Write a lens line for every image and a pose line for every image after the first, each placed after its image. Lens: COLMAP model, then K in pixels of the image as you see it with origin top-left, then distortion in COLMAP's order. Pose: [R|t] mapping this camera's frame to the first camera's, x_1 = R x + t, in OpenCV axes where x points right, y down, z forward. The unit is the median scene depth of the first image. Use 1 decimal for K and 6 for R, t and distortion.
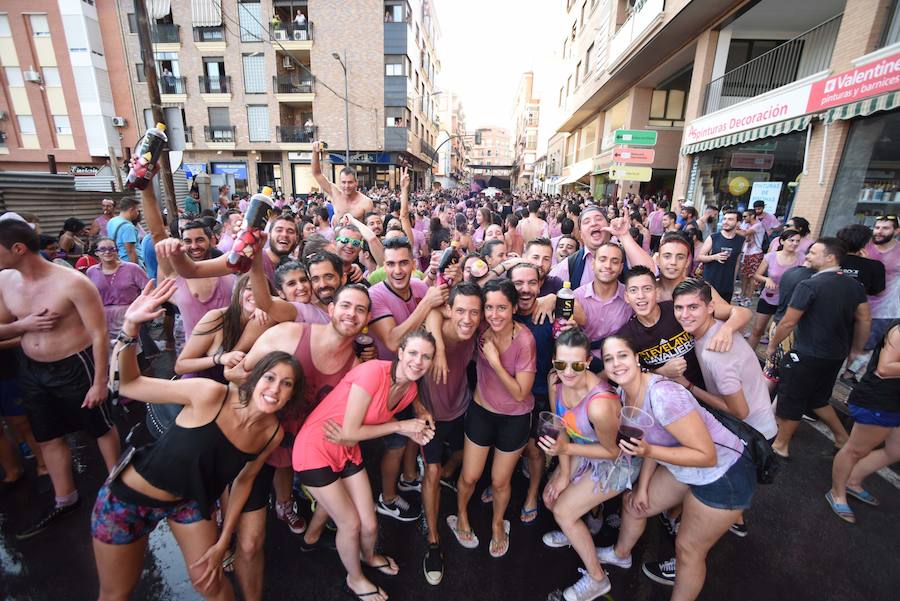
lens RADIAL K [[390.4, 0, 448.6], [0, 390.4, 305.2], [0, 0, 1]] dist [-0.059665, 0.018044]
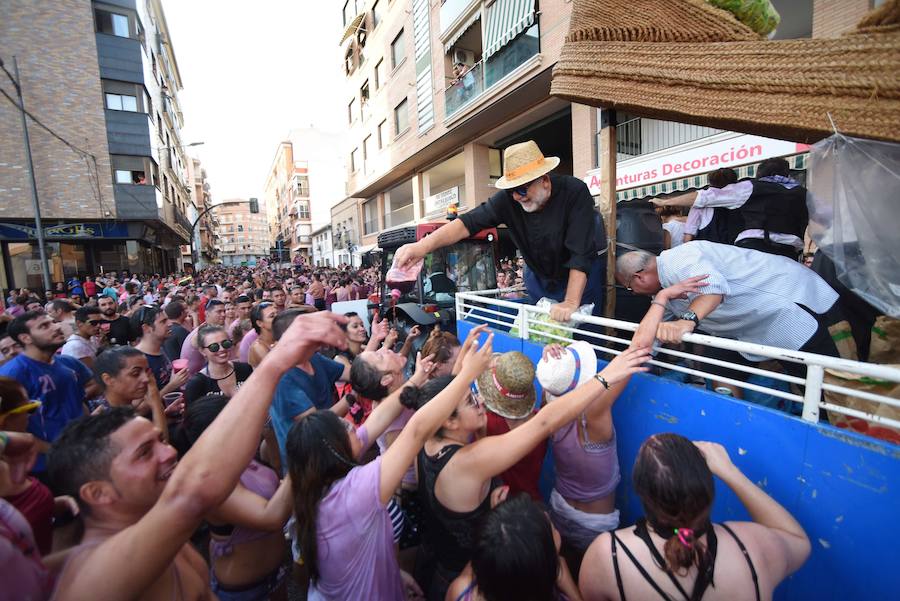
lens RADIAL K [[390.4, 0, 448.6], [0, 390.4, 305.2], [0, 0, 1]] dist [-0.059665, 0.018044]
pose [[0.819042, -0.124860, 0.559982, -0.083259], [0.222464, 0.968787, -0.109369, -0.071624], [-0.528847, 0.214154, 0.821254, 0.230373]]
